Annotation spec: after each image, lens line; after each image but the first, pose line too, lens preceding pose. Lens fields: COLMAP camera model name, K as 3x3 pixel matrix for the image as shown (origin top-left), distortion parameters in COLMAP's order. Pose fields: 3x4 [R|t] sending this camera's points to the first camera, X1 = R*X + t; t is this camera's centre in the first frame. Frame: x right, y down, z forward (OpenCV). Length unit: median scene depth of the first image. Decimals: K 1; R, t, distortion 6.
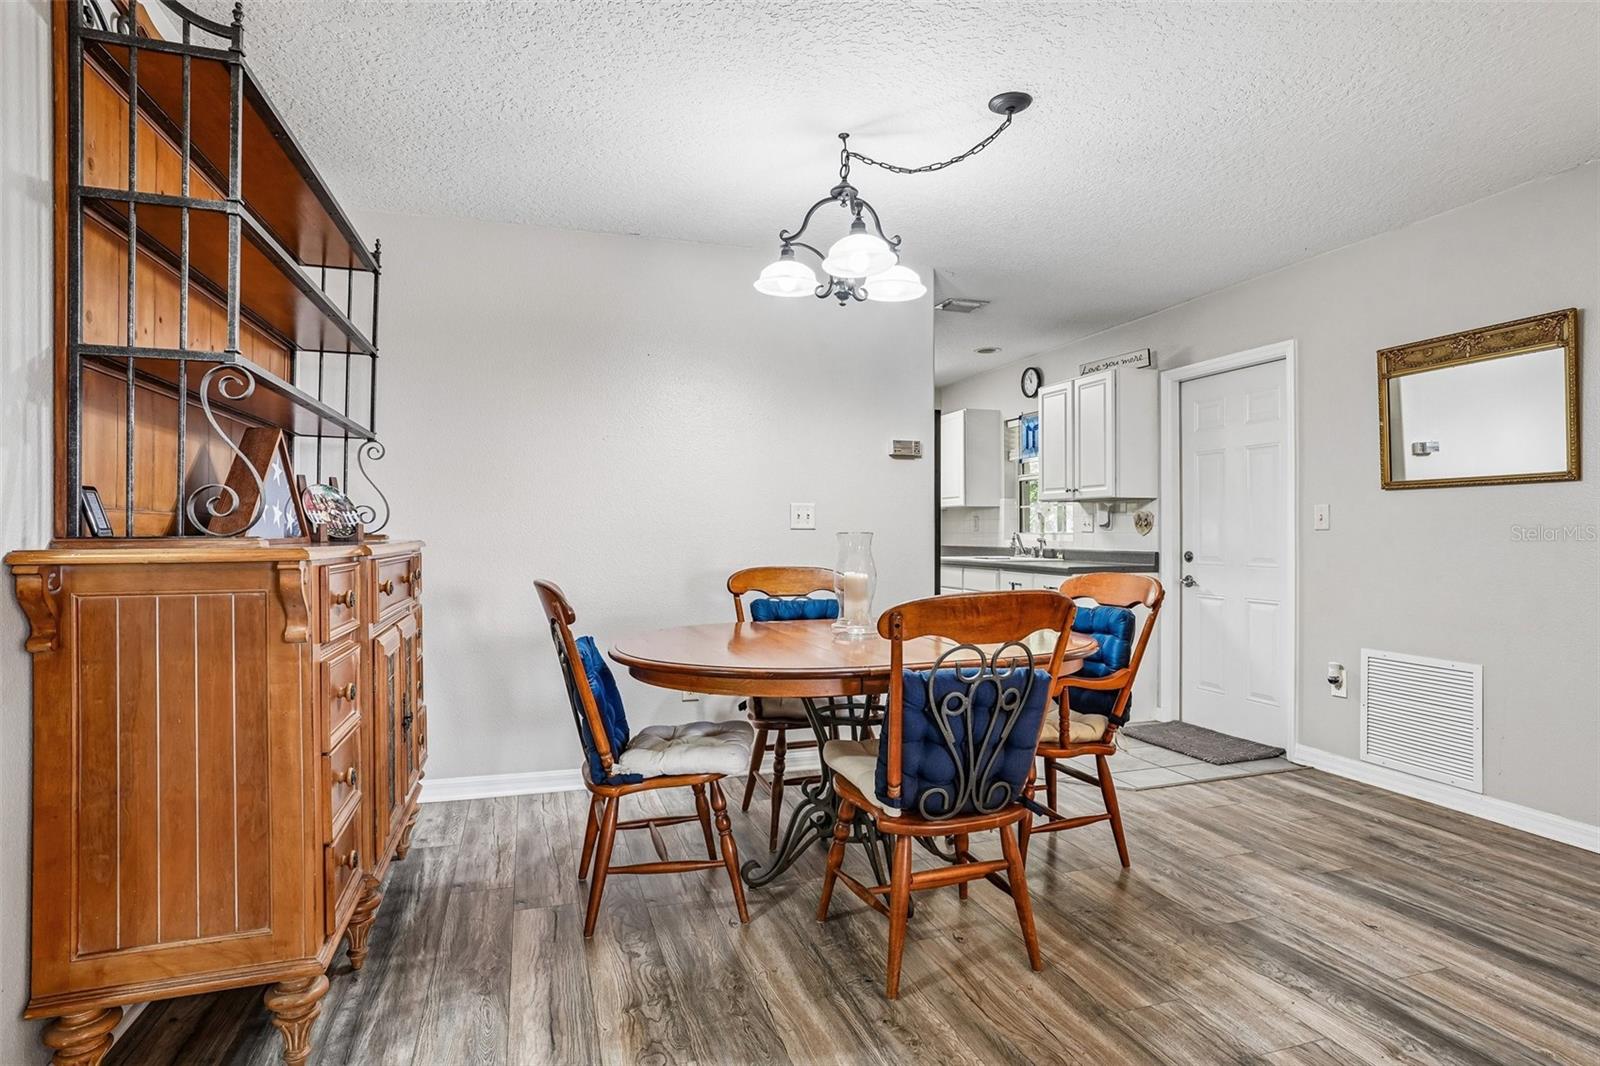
lens RADIAL K [[831.2, 0, 795.1], [0, 831.2, 536.4], [0, 0, 1]] dist [-0.025107, 0.001289]
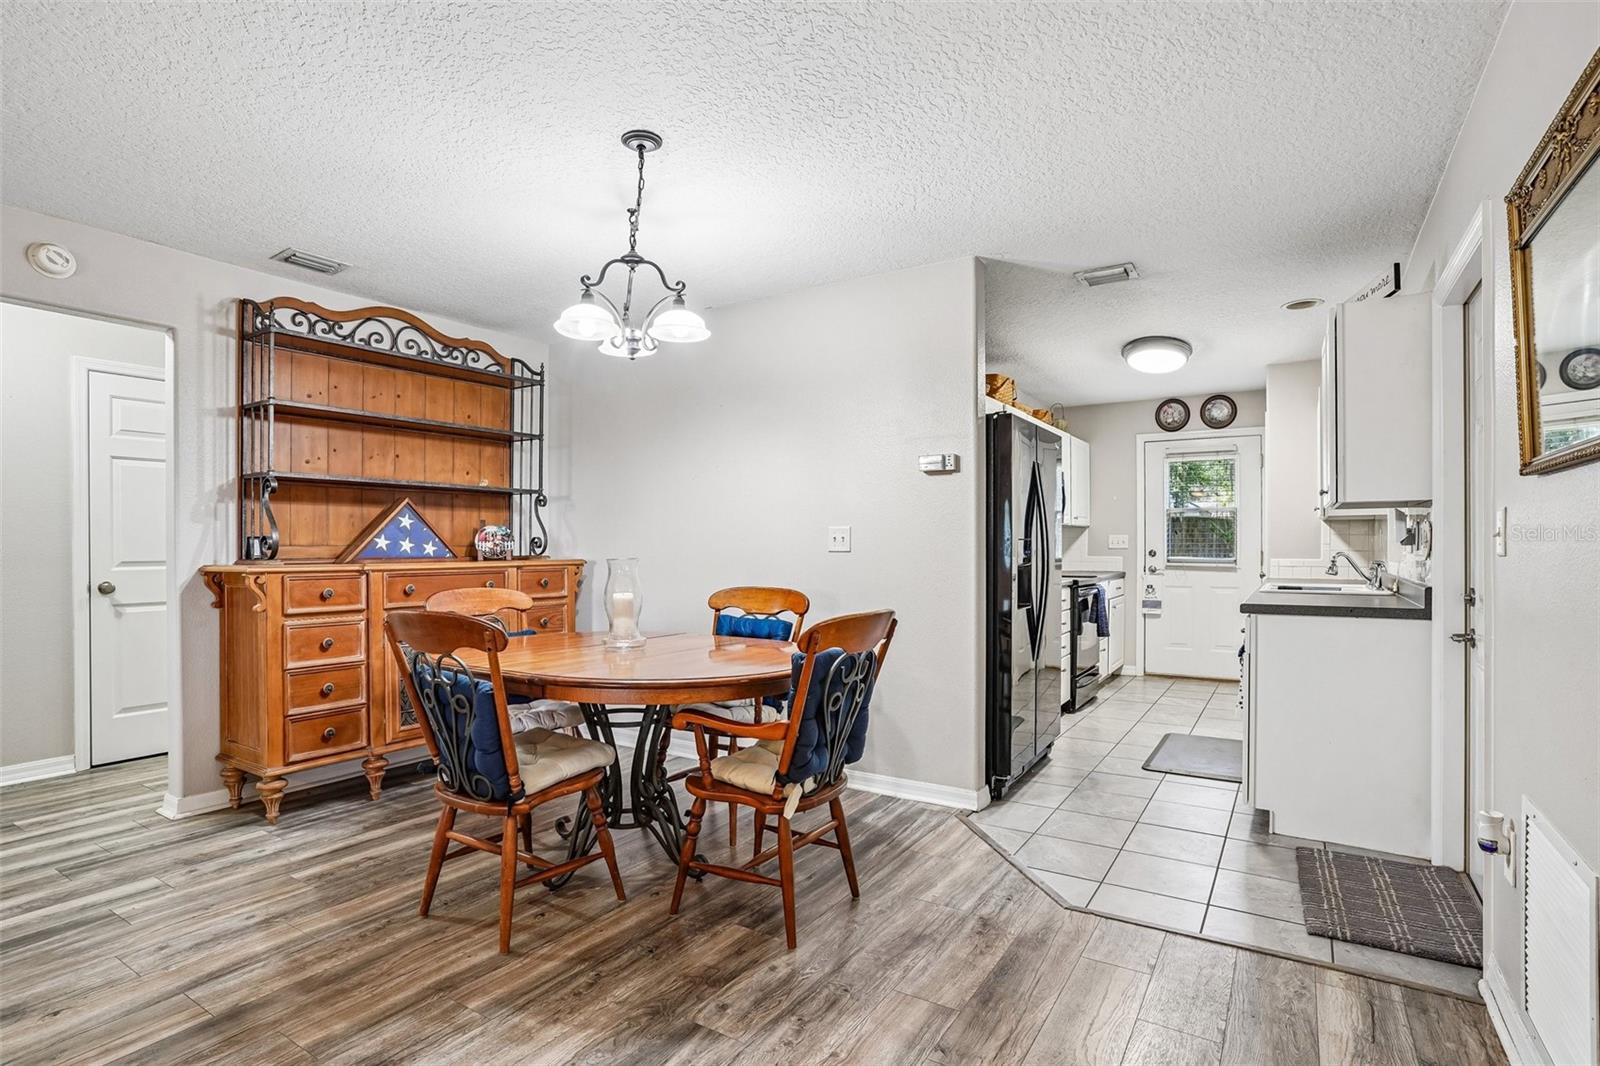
lens RADIAL K [[789.1, 0, 790.8], [0, 789.1, 545.9], [0, 0, 1]] dist [-0.046851, 0.013632]
pose [[0.630312, -0.003605, -0.776333, 0.979757], [0.000250, 0.999990, -0.004441, -0.015017], [0.776341, 0.002605, 0.630307, 0.459095]]
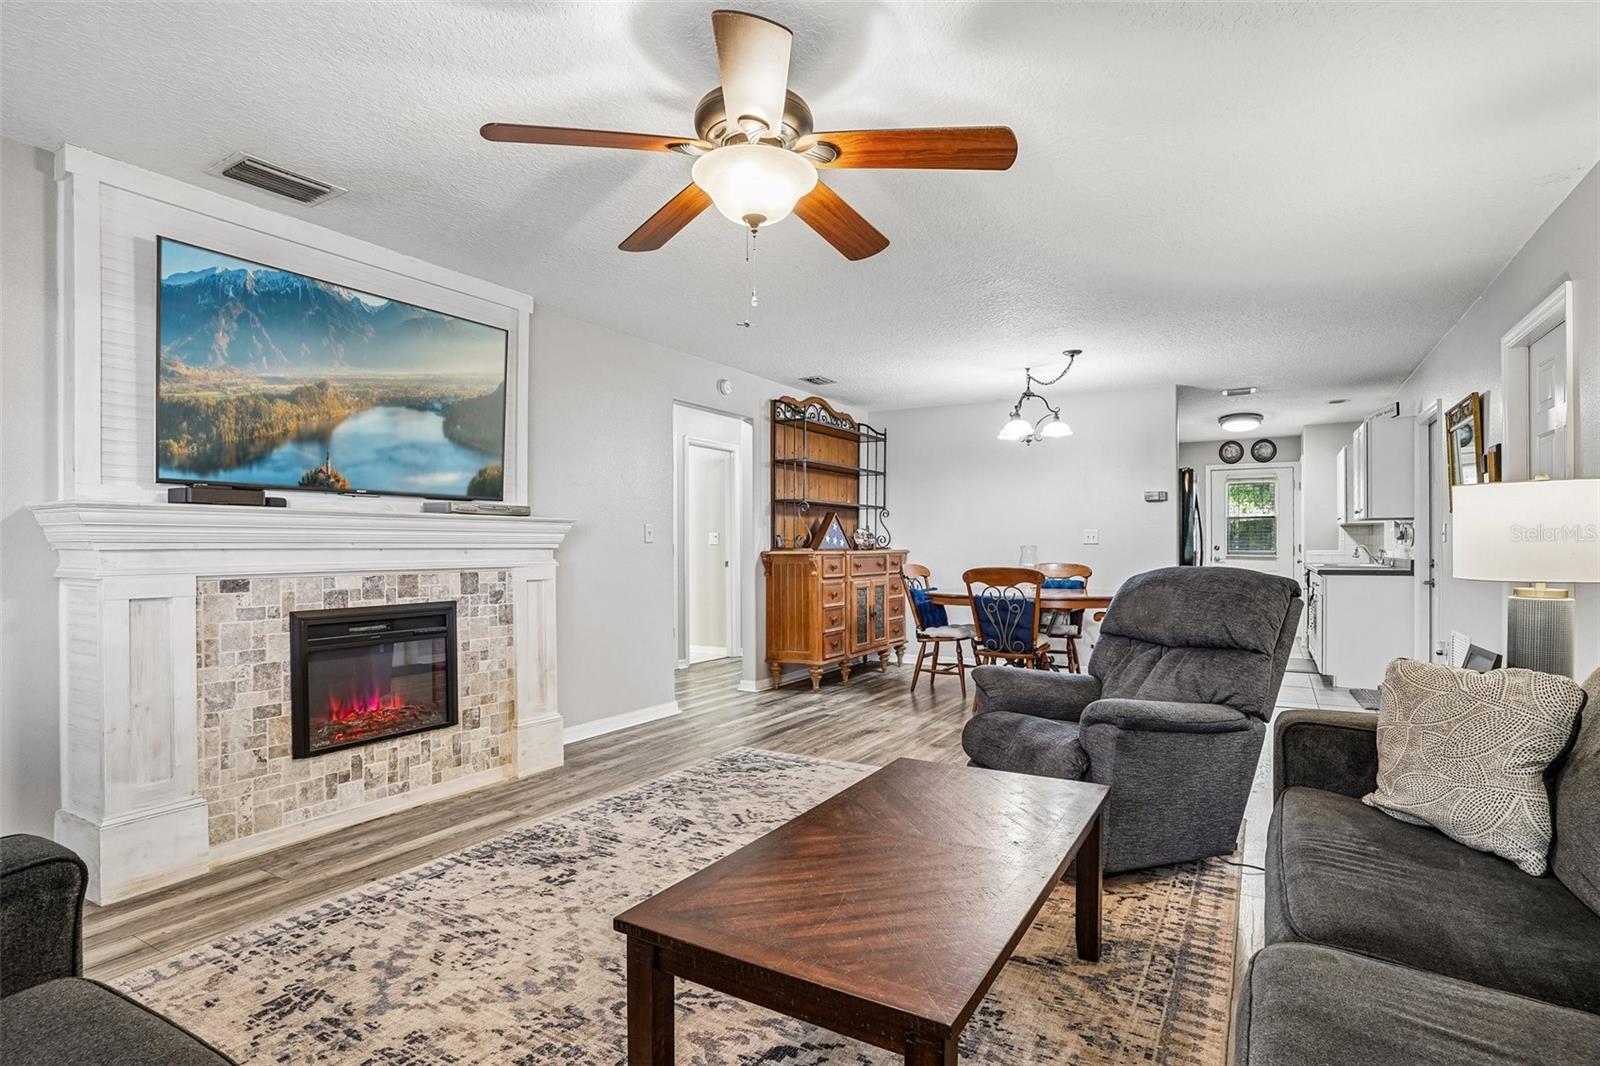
lens RADIAL K [[789.1, 0, 807.1], [0, 789.1, 545.6], [0, 0, 1]] dist [-0.046851, 0.013632]
pose [[0.670212, -0.002944, -0.742164, 1.166686], [0.000825, 0.999994, -0.003222, 0.000779], [0.742169, 0.001547, 0.670211, -0.820830]]
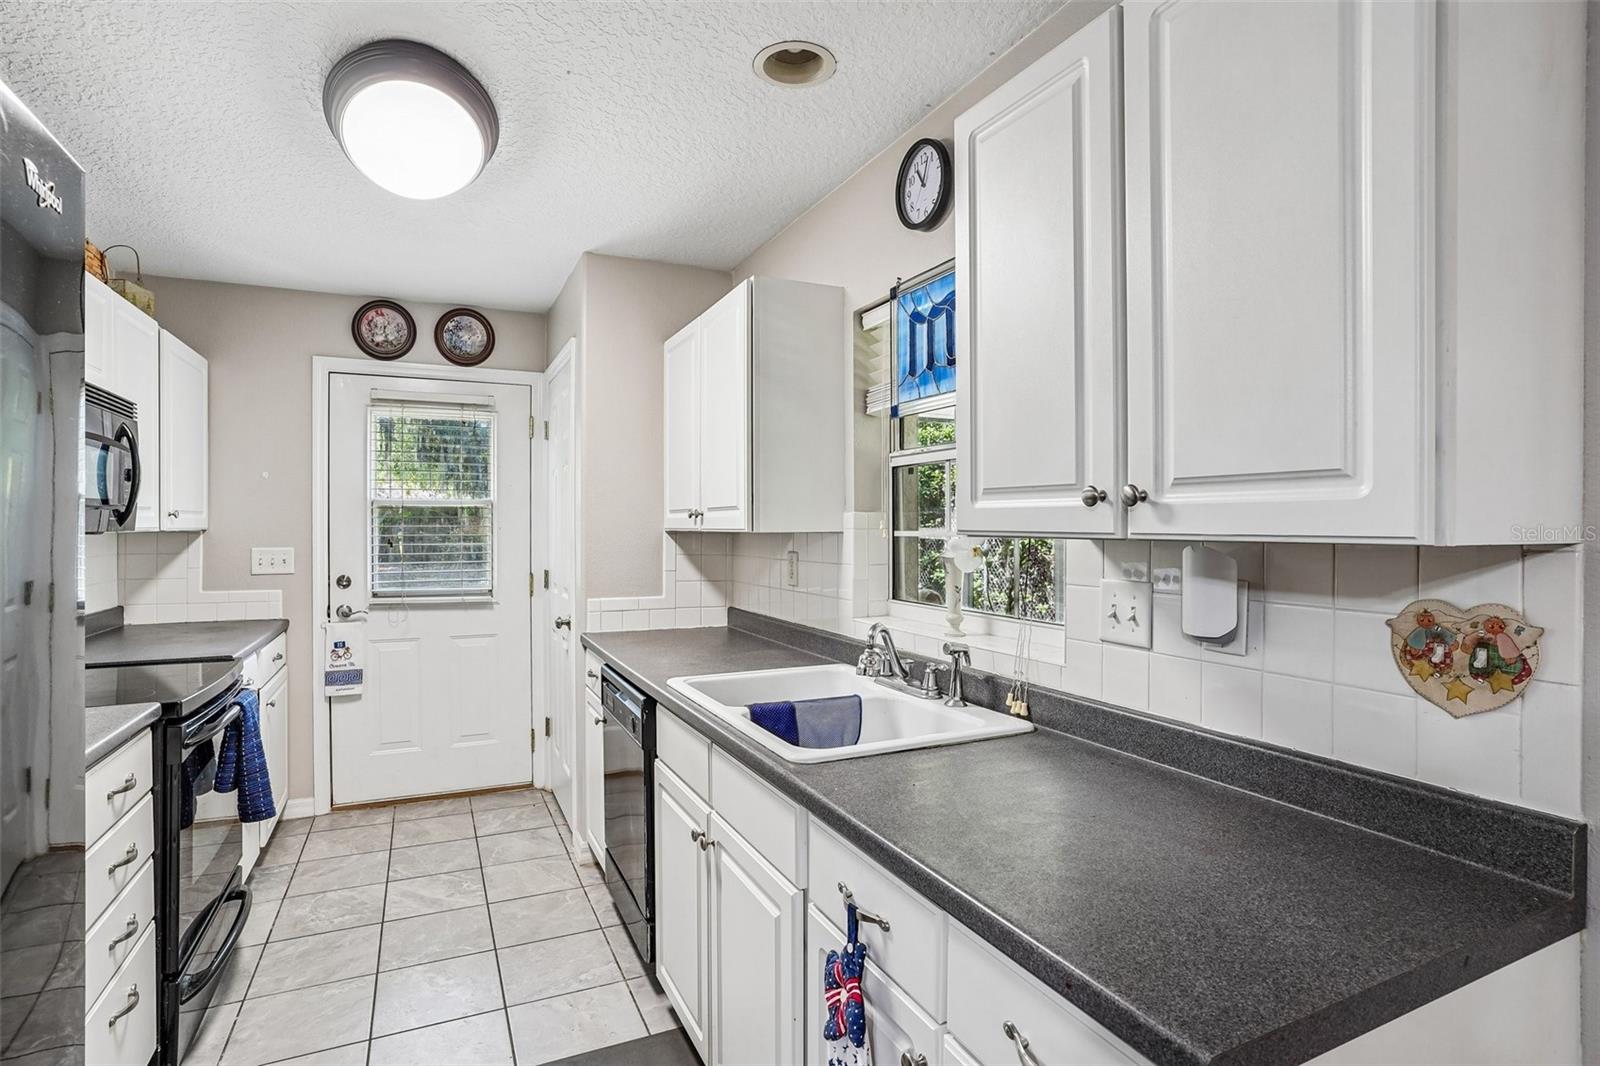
lens RADIAL K [[789.1, 0, 797.3], [0, 789.1, 530.1], [0, 0, 1]] dist [-0.046851, 0.013632]
pose [[0.991149, -0.003424, 0.132713, 0.399255], [0.003314, 0.999994, 0.001050, -0.085321], [-0.132716, -0.000601, 0.991154, 1.443292]]
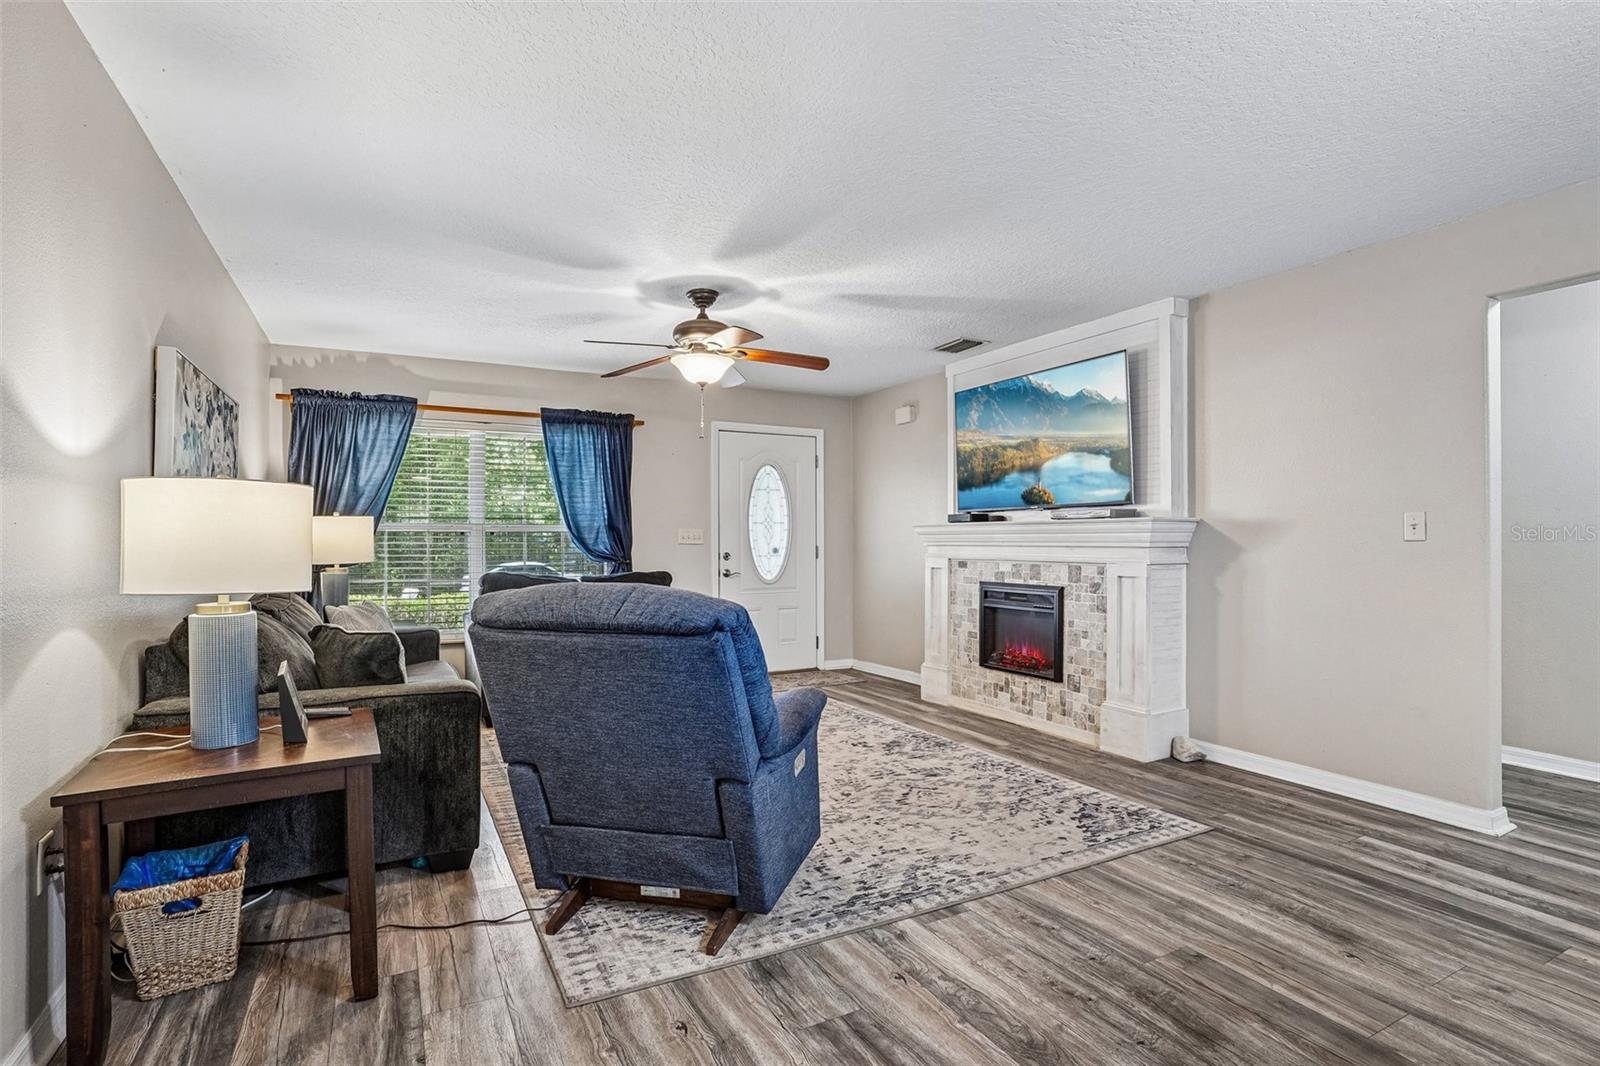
lens RADIAL K [[789.1, 0, 815.1], [0, 789.1, 530.6], [0, 0, 1]] dist [-0.046851, 0.013632]
pose [[-0.977934, -0.002481, -0.208902, 0.721727], [-0.000608, 0.999959, -0.009027, -0.016068], [0.208916, -0.008701, -0.977895, 0.995654]]
